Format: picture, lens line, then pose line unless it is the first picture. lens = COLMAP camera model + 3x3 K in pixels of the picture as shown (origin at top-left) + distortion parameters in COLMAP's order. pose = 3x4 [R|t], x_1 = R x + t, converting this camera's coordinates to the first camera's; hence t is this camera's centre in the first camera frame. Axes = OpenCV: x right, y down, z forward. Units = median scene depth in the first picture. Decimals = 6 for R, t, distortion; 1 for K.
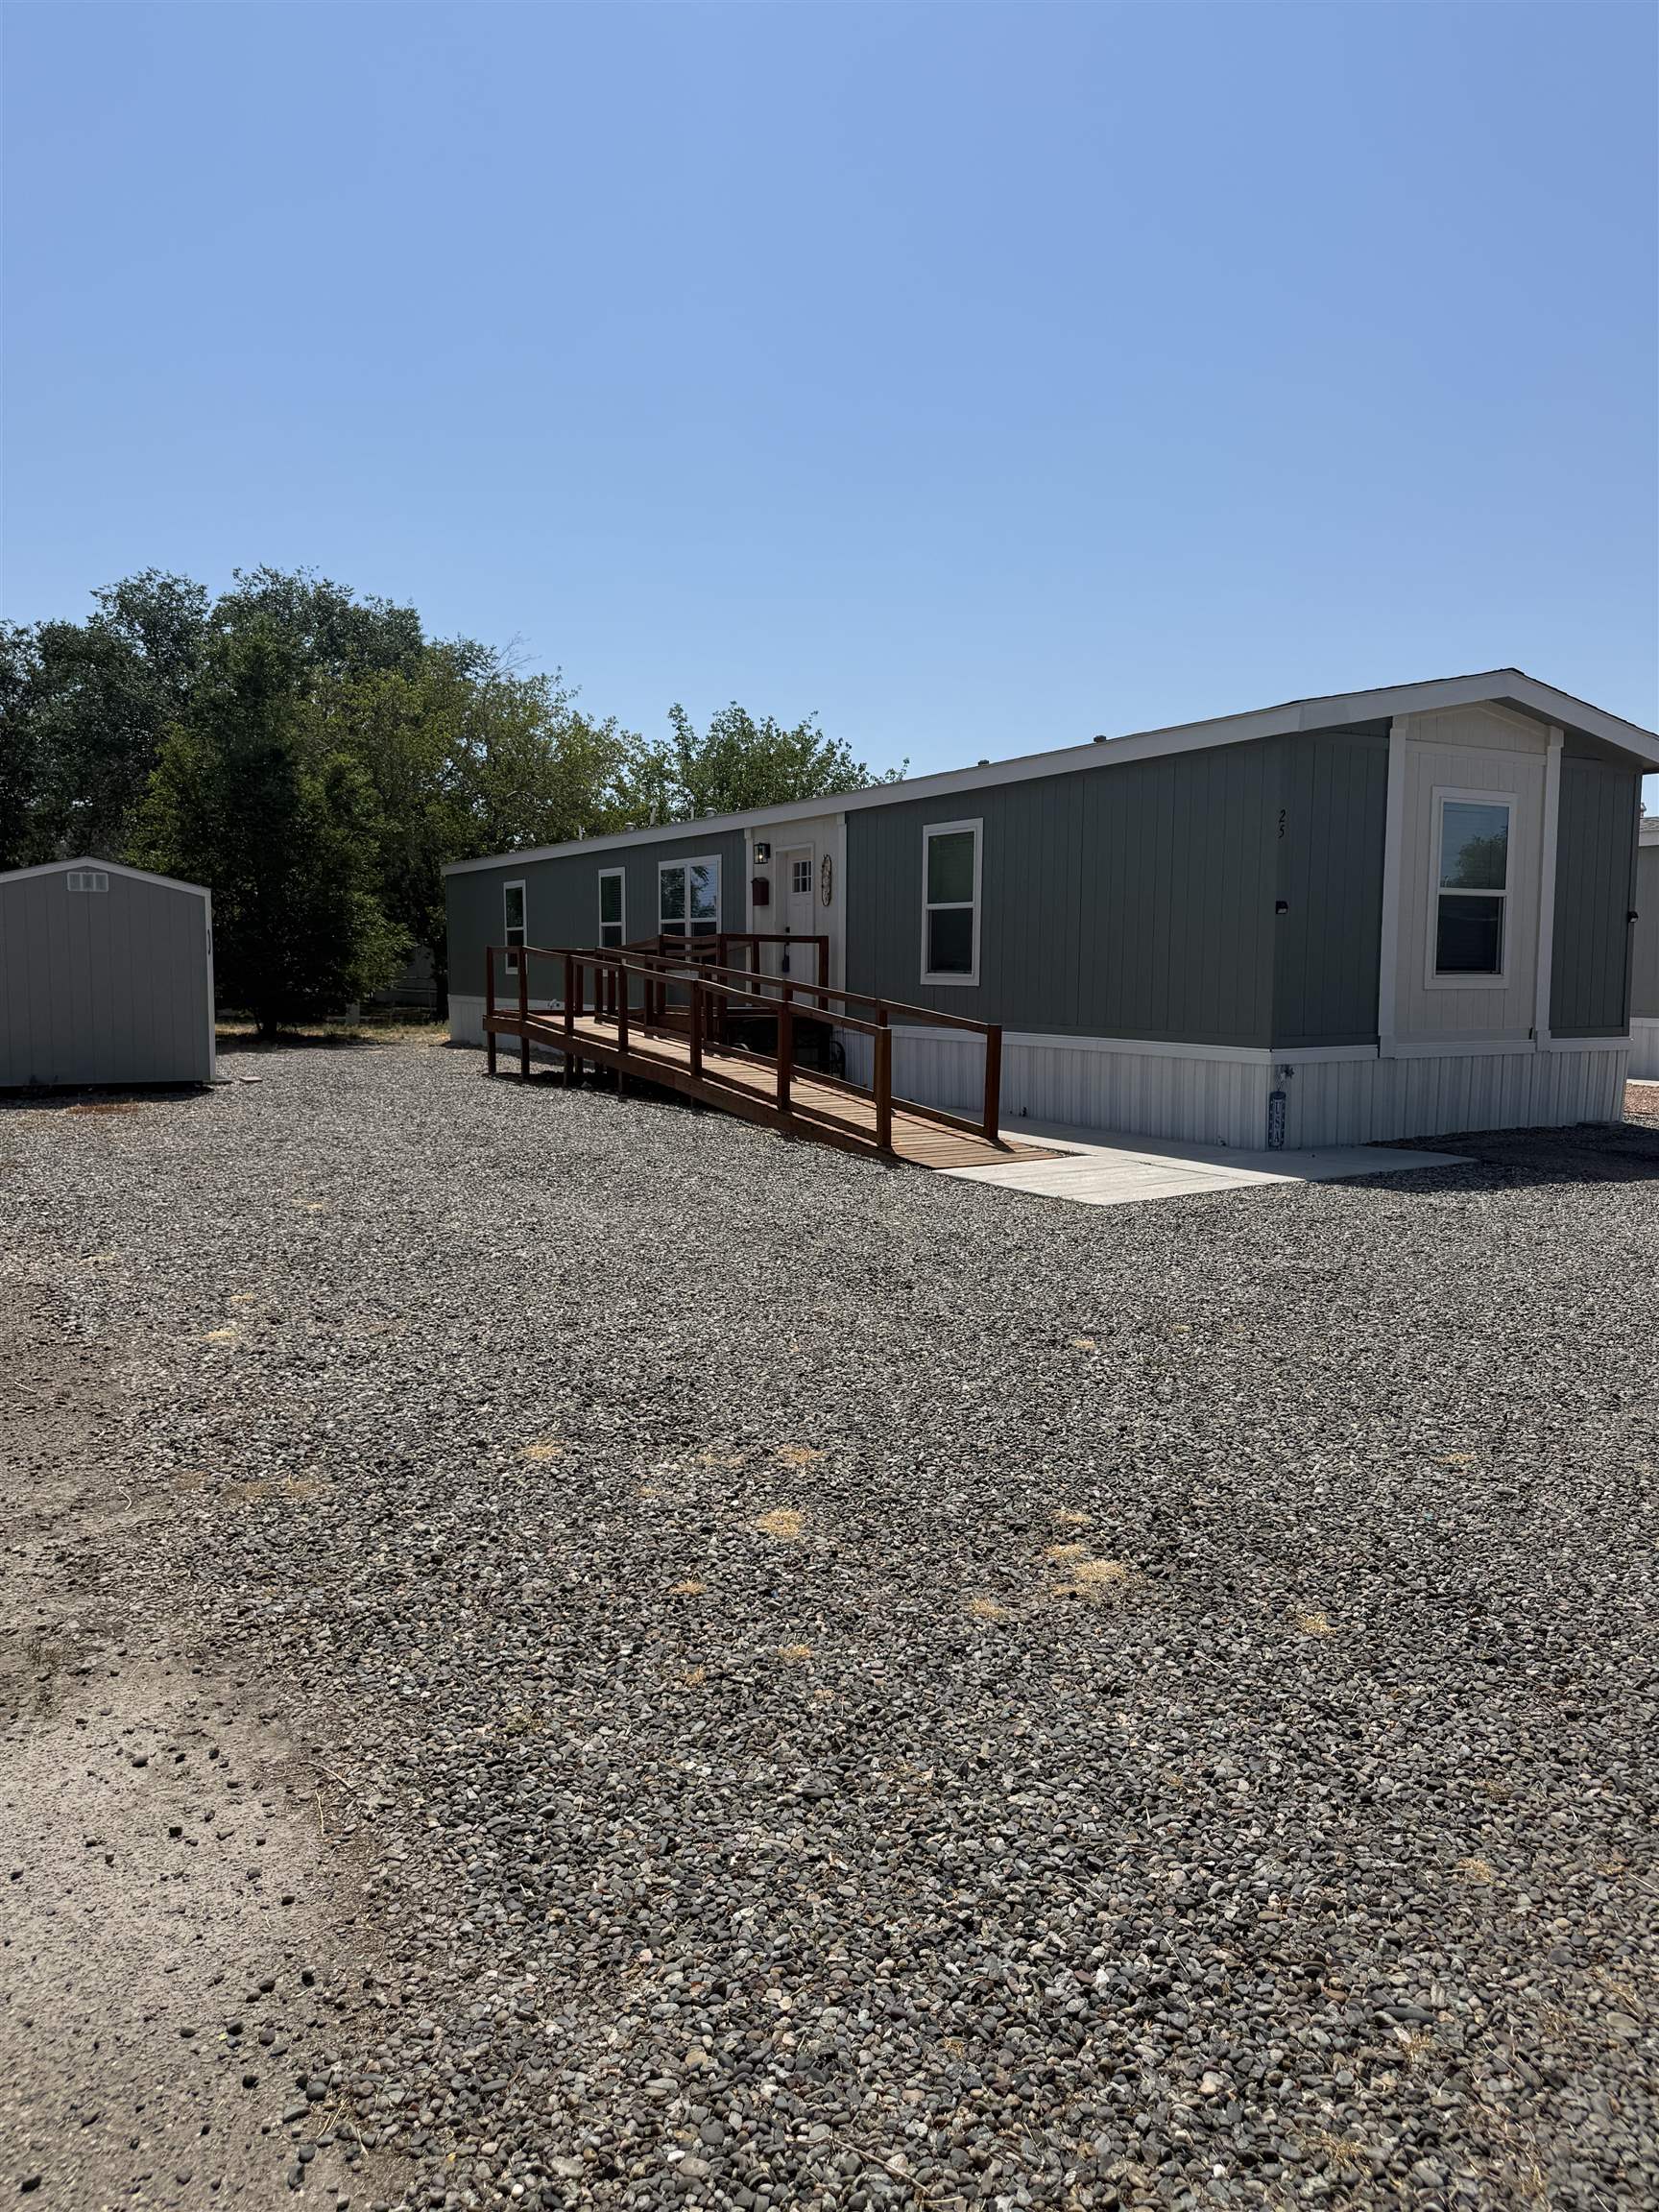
lens RADIAL K [[1546.7, 0, 829.5], [0, 1546.7, 1106.0], [0, 0, 1]] dist [0.004553, -0.002458]
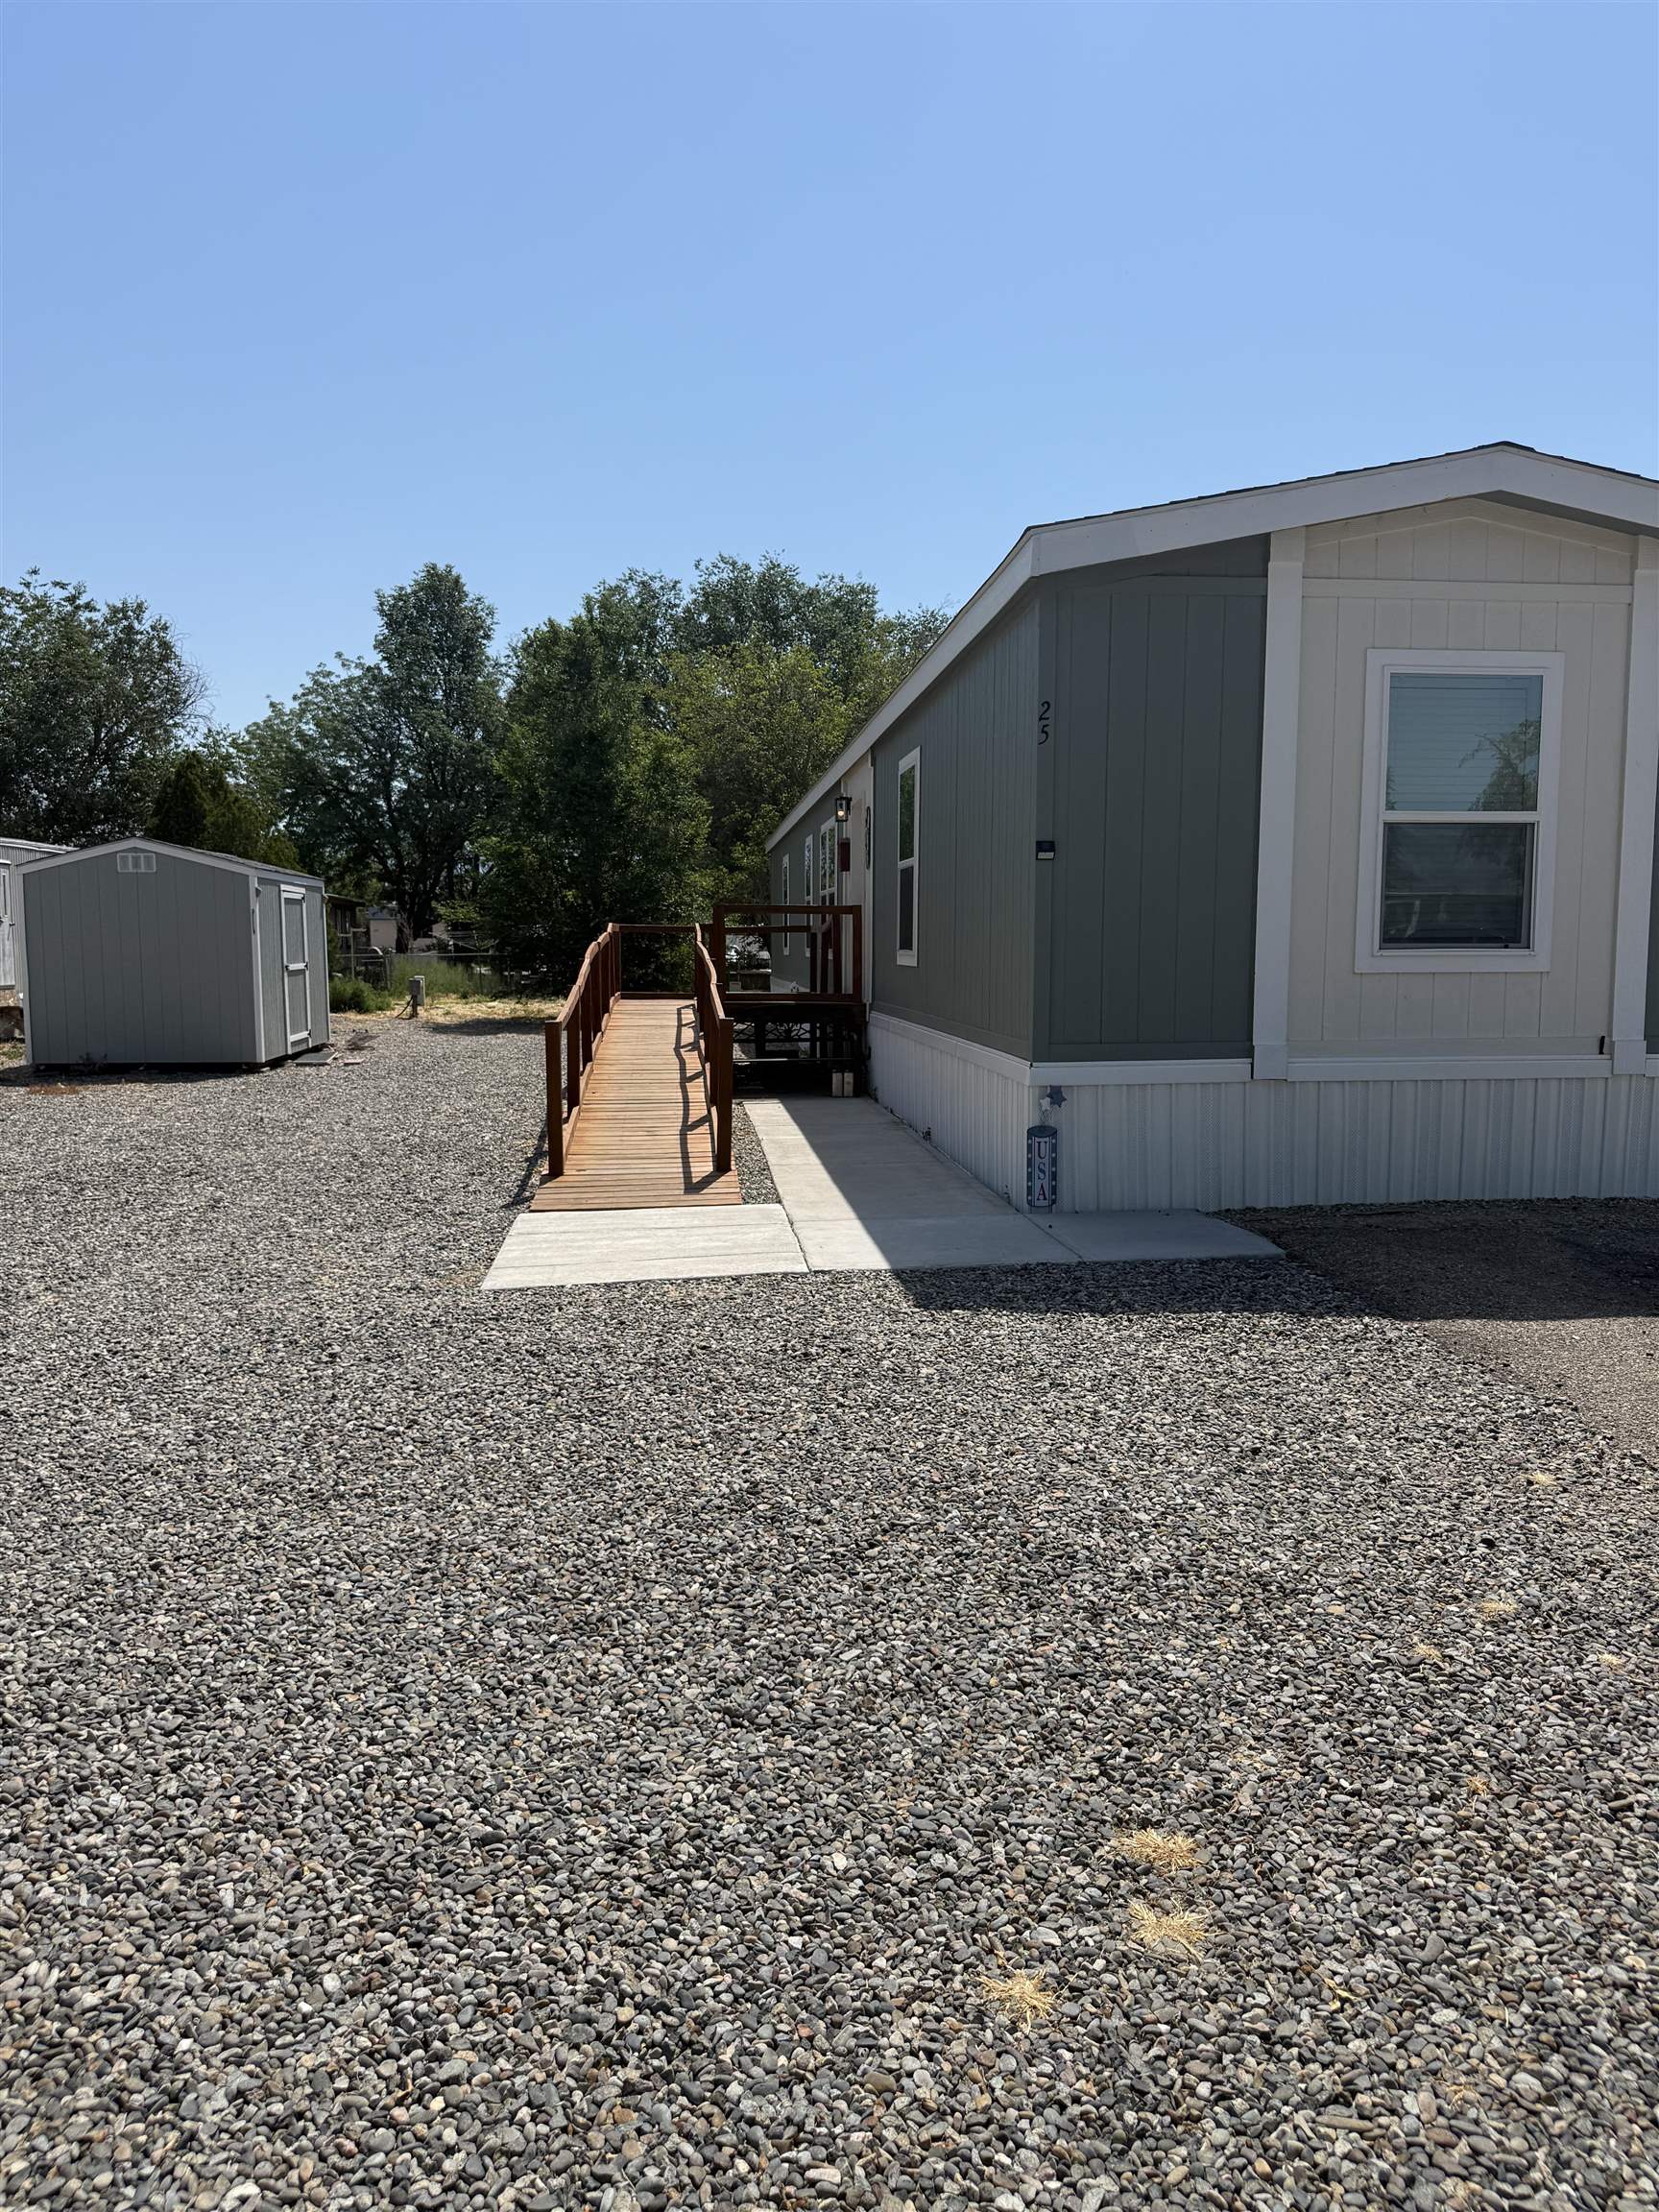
lens RADIAL K [[1546.7, 0, 829.5], [0, 1546.7, 1106.0], [0, 0, 1]] dist [0.004553, -0.002458]
pose [[0.910653, 0.038186, -0.411404, 0.452639], [-0.033082, 0.999262, 0.019521, -0.026225], [0.411845, -0.004167, 0.911244, 0.333840]]
